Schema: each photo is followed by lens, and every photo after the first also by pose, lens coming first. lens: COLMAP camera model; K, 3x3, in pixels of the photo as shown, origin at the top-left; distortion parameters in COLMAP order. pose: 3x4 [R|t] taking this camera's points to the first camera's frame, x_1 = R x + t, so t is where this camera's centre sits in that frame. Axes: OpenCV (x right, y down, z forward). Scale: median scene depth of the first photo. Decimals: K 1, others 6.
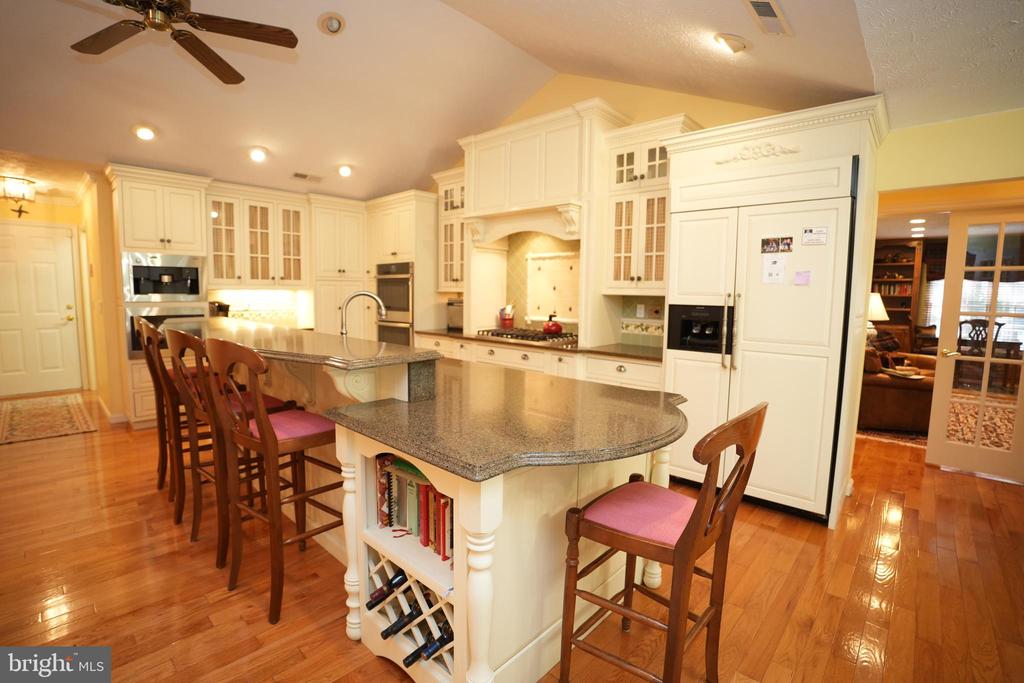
lens RADIAL K [[465.5, 0, 505.1], [0, 465.5, 343.7], [0, 0, 1]] dist [-0.045590, 0.003219]
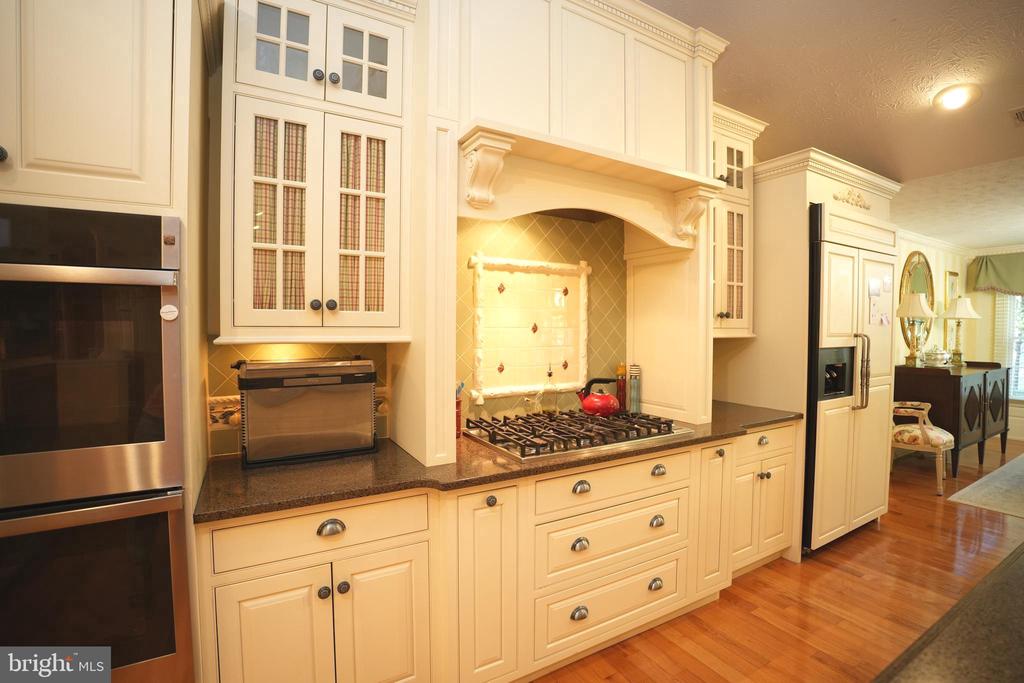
lens RADIAL K [[465.5, 0, 518.0], [0, 465.5, 335.6], [0, 0, 1]] dist [-0.045590, 0.003219]
pose [[0.289245, -0.036671, 0.956552, -0.516486], [0.103050, 0.994652, 0.006971, -0.150411], [-0.951692, 0.096557, 0.291477, 1.120013]]
